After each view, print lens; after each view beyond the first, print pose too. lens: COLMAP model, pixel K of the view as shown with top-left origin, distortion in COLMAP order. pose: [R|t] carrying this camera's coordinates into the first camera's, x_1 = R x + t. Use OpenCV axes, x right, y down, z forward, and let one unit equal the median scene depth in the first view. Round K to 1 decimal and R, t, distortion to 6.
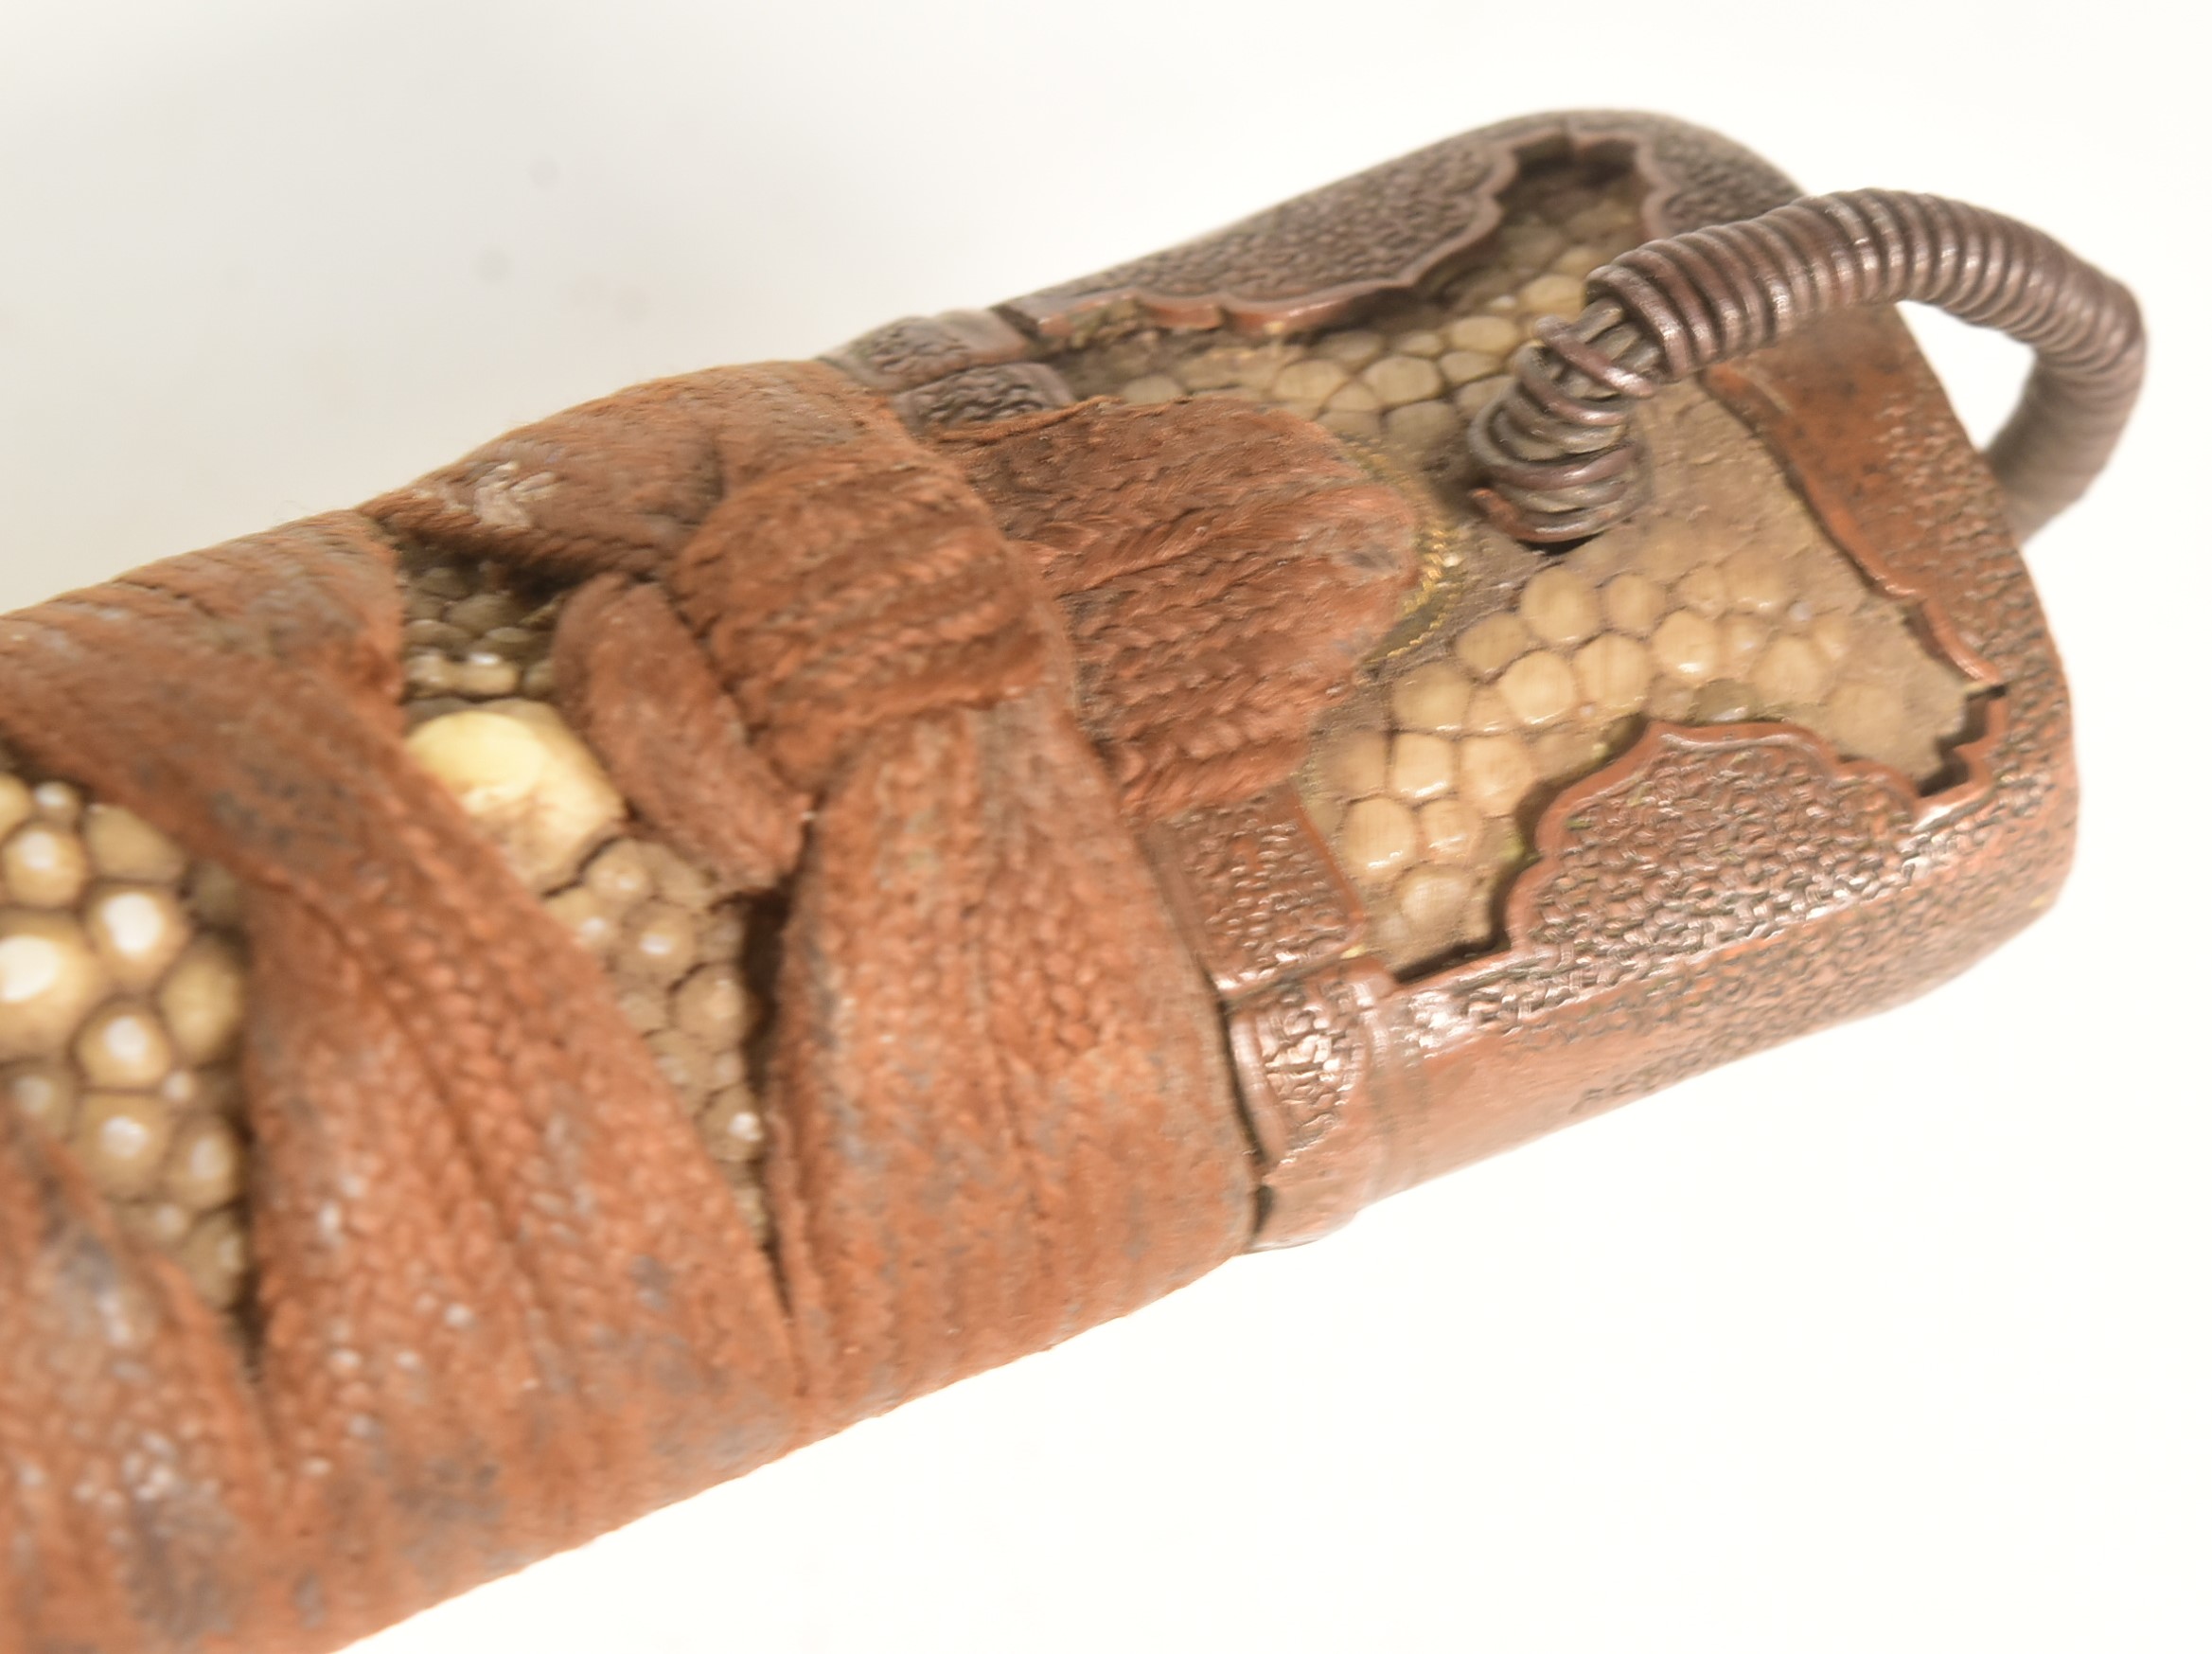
lens RADIAL K [[5259.0, 0, 1106.7], [0, 5259.0, 836.6], [0, 0, 1]] dist [-0.231622, 0.000000]
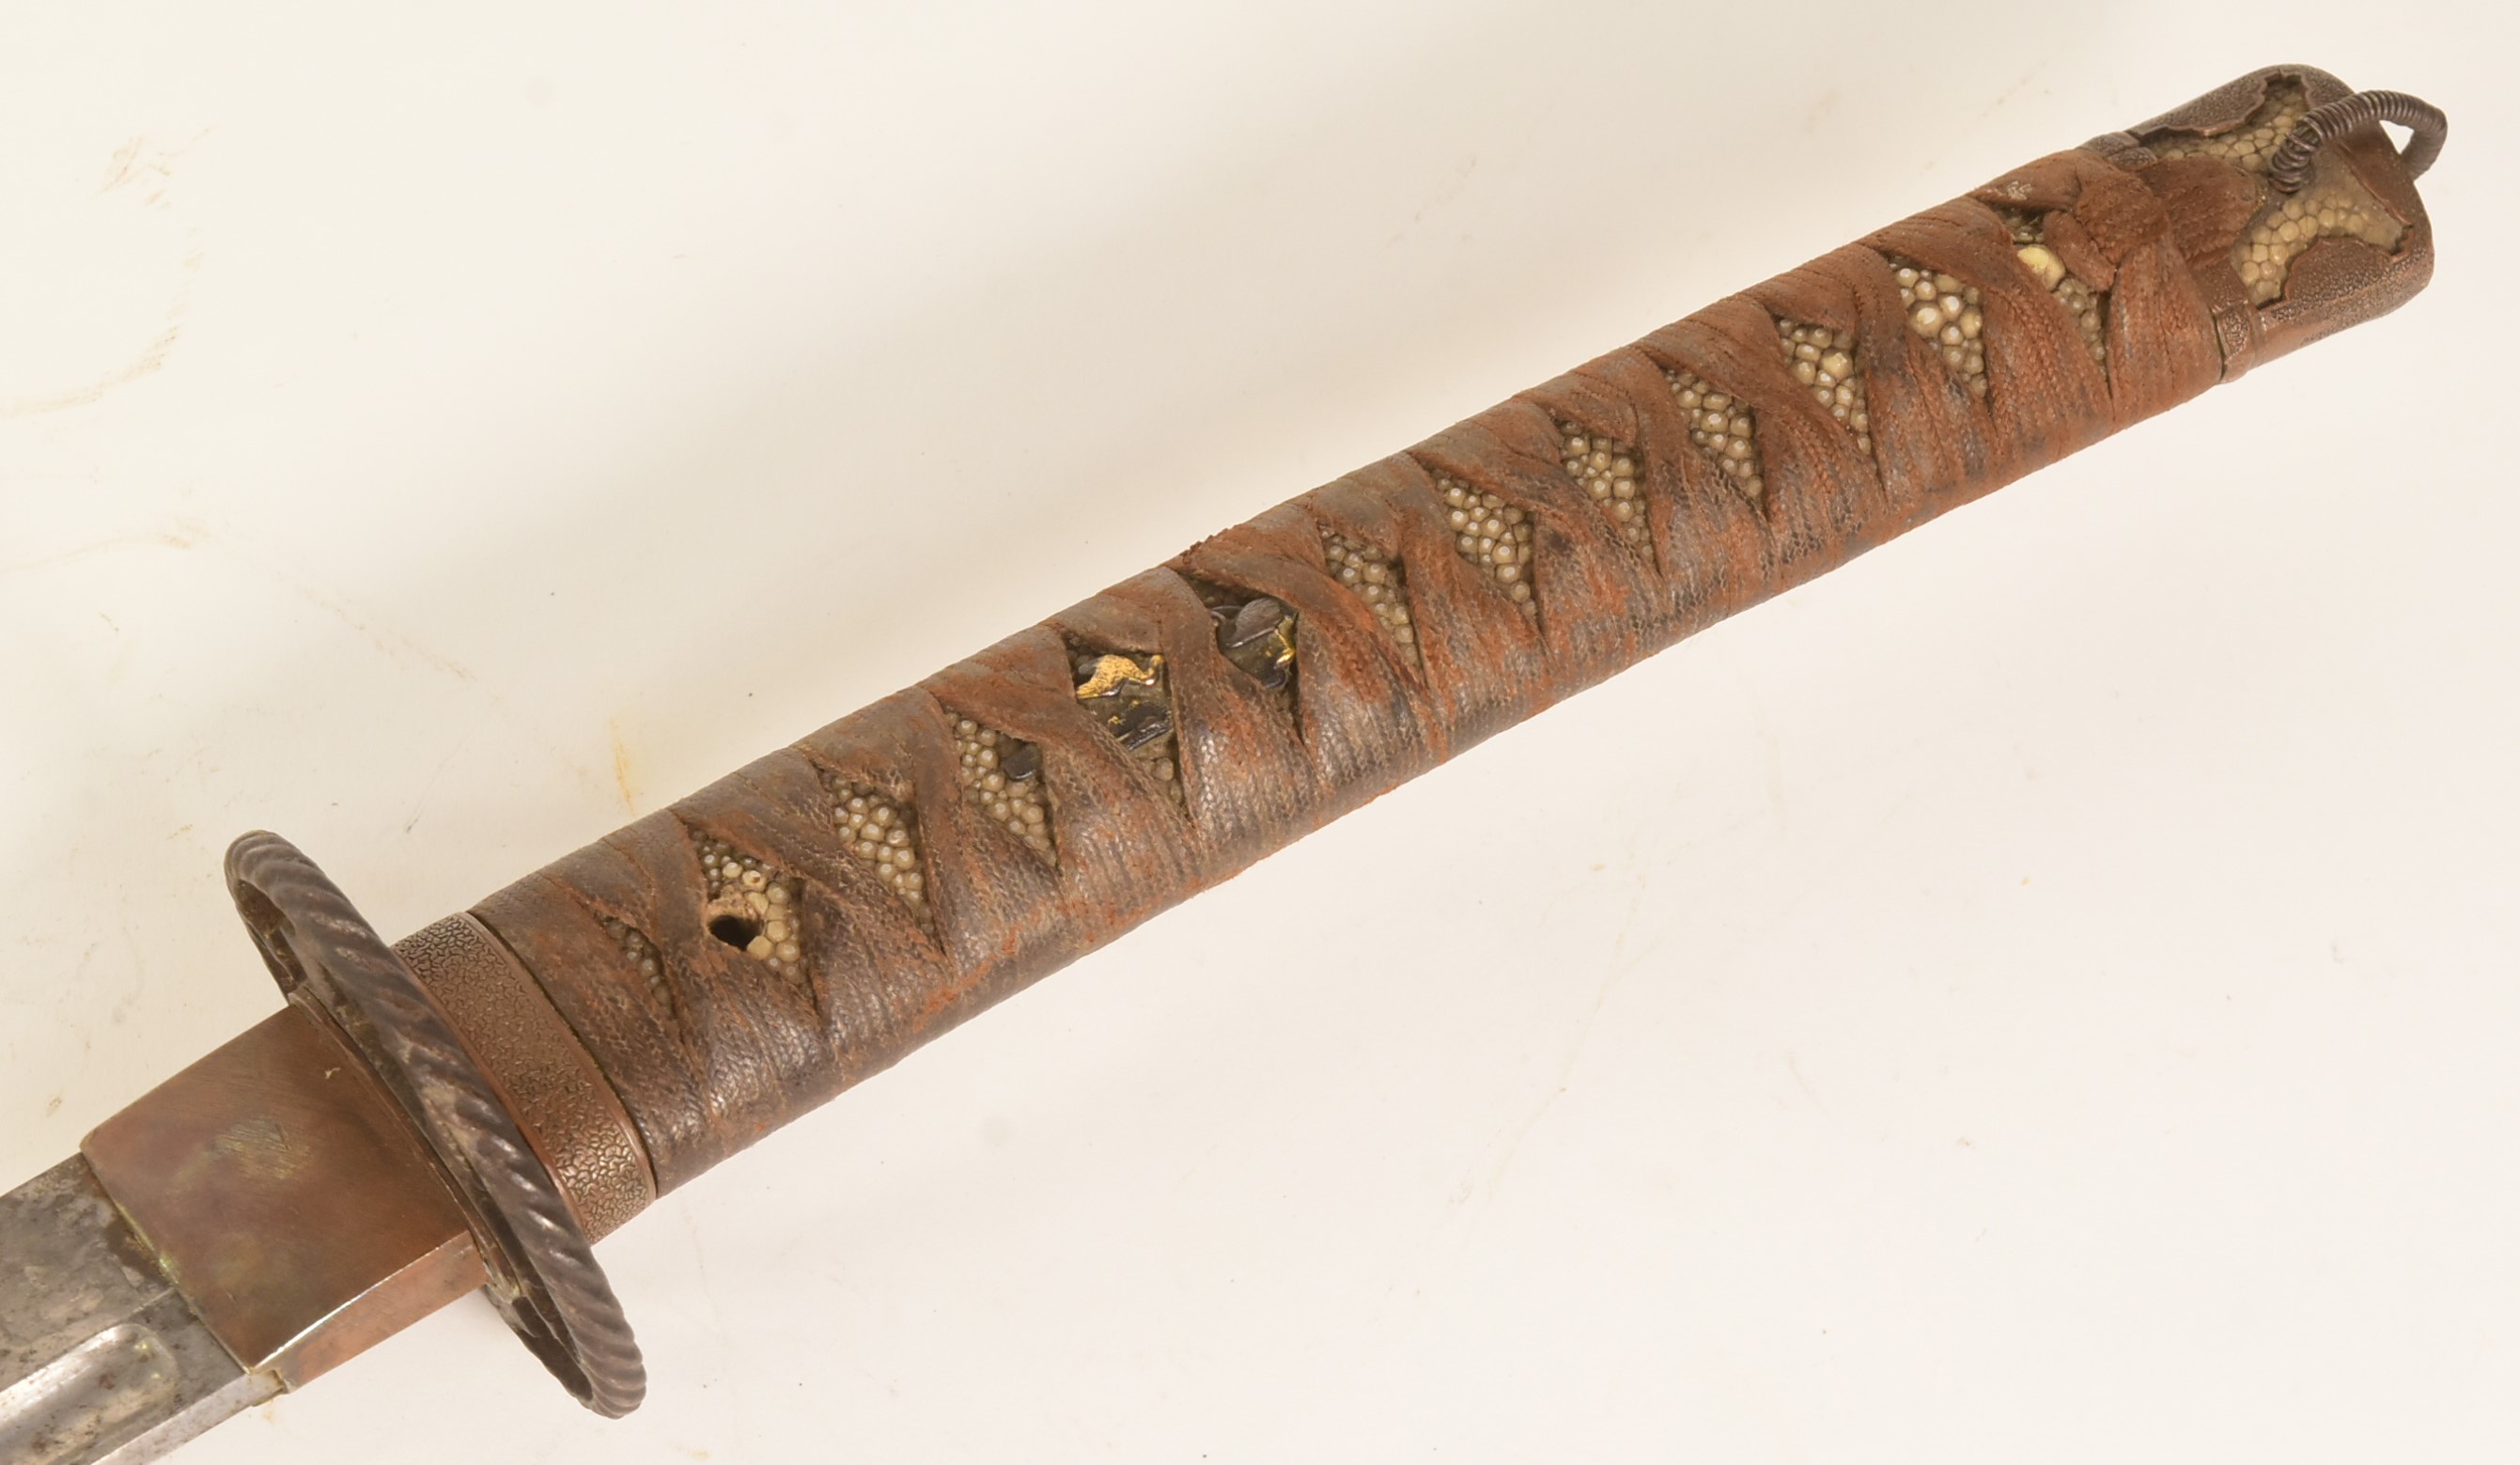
lens RADIAL K [[6070.6, 0, 1260.4], [0, 6070.6, 730.5], [0, 0, 1]] dist [-0.154560, 0.000000]
pose [[0.998982, -0.045112, 0.000275, -0.670403], [0.045054, 0.997963, 0.045169, 0.100201], [-0.002312, -0.045111, 0.998979, -3.327626]]
